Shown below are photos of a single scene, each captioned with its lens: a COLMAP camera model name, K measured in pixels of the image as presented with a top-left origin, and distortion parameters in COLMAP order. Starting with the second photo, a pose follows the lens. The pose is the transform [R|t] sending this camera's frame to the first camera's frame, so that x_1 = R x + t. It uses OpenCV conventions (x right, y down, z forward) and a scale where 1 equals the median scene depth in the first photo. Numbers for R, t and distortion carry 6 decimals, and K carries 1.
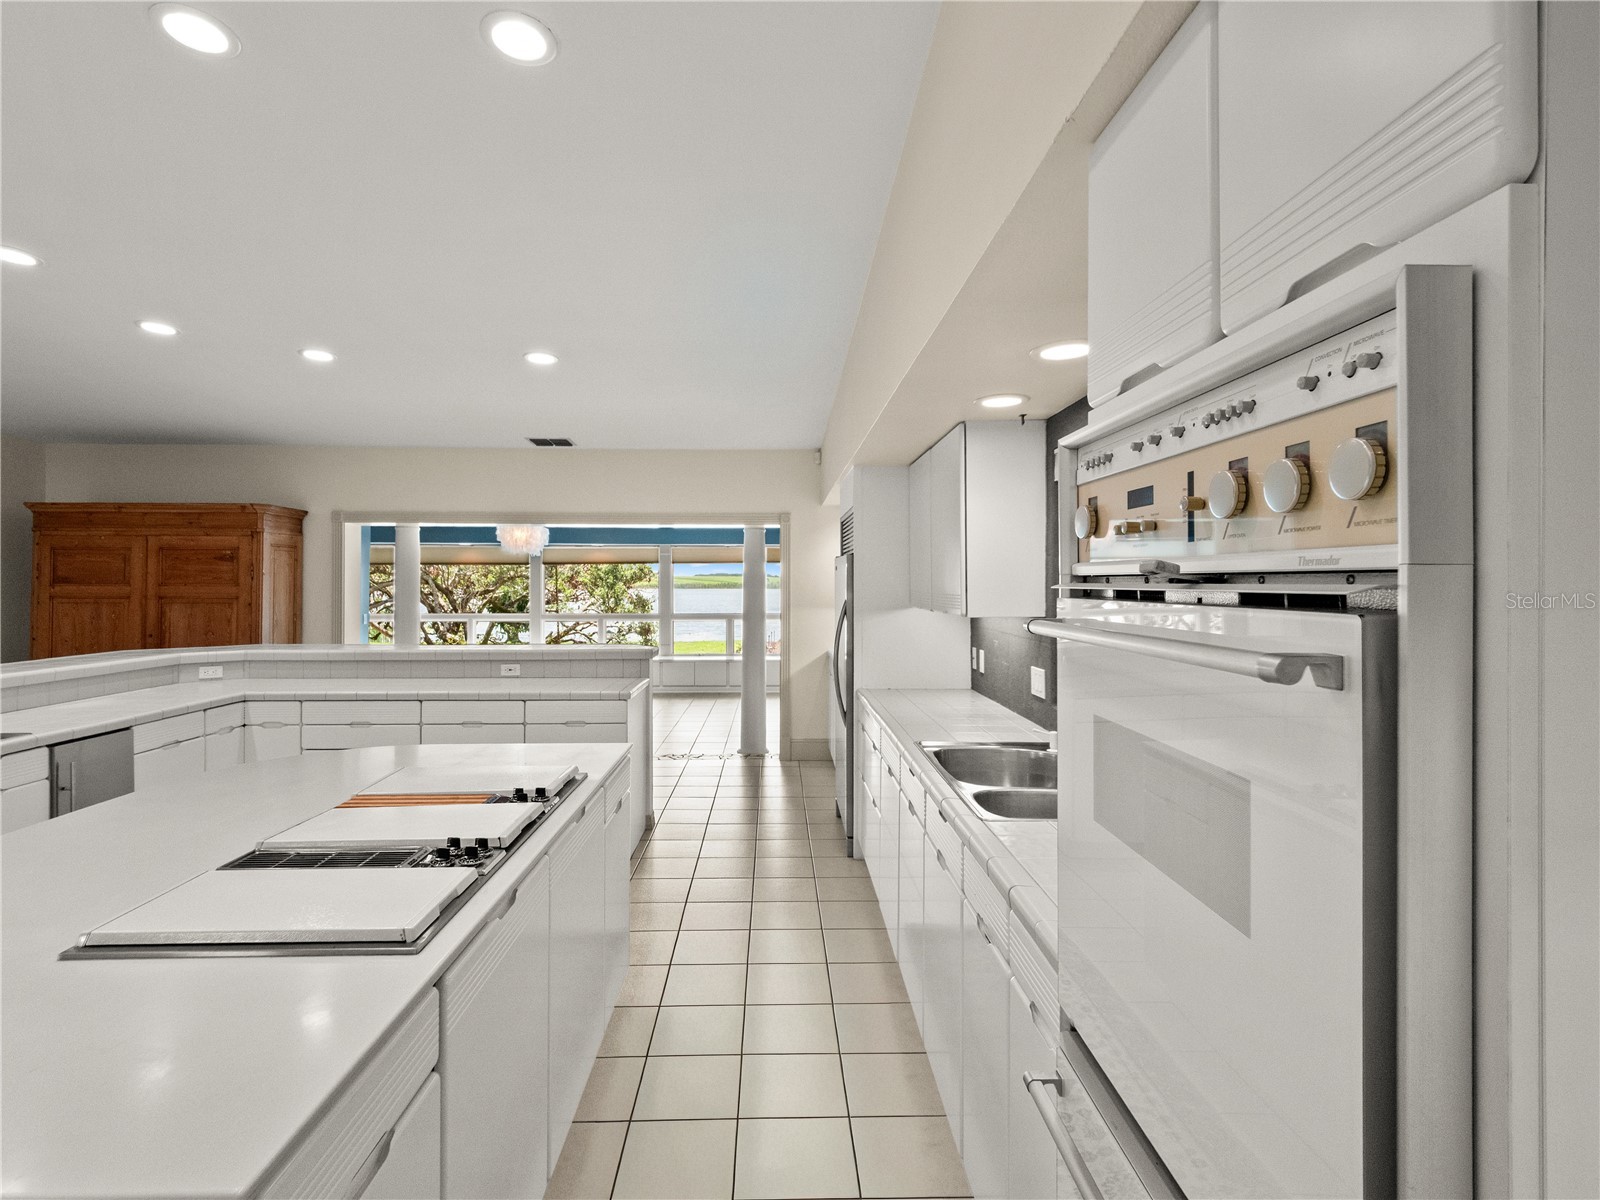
lens RADIAL K [[812.3, 0, 795.7], [0, 812.3, 581.4], [0, 0, 1]] dist [-0.007818, -0.001421]
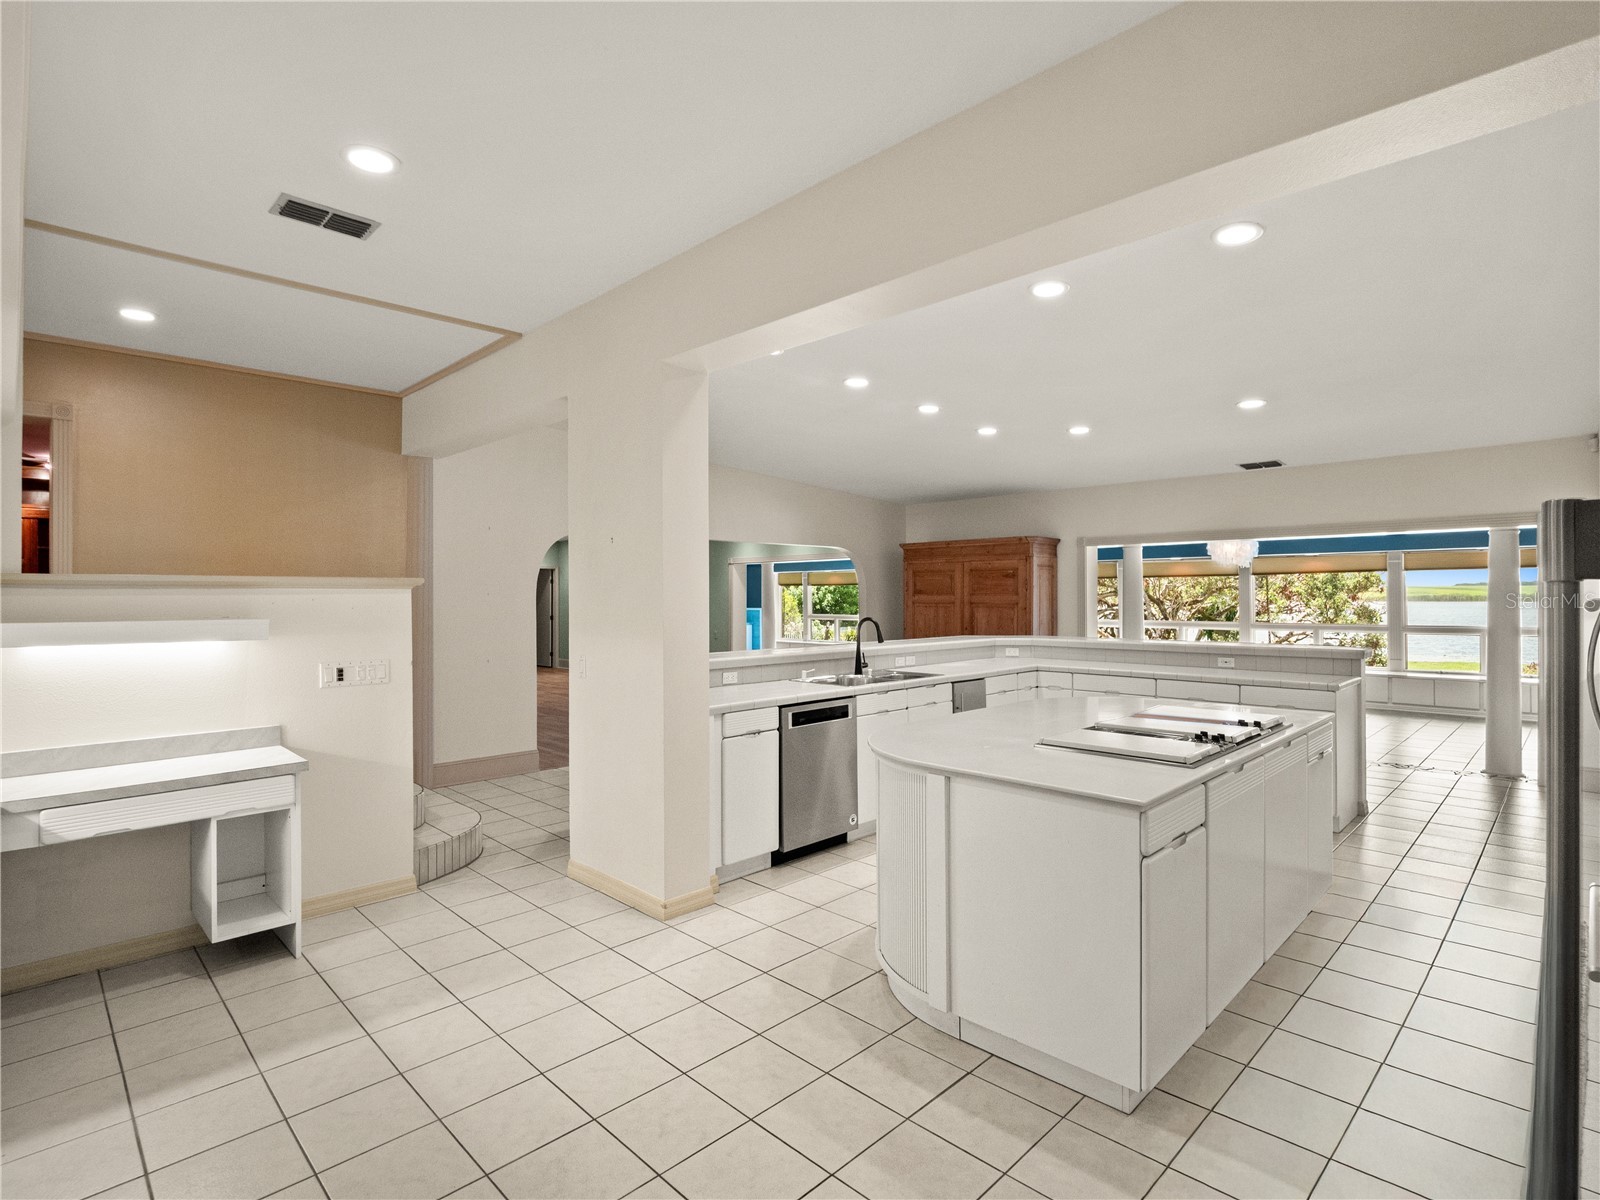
lens RADIAL K [[782.9, 0, 812.5], [0, 782.9, 594.2], [0, 0, 1]] dist [-0.000090, -0.015280]
pose [[0.686930, -0.005659, -0.726702, 0.045840], [0.005887, 0.999980, -0.002222, 0.003877], [0.726700, -0.002752, 0.686950, -0.156992]]
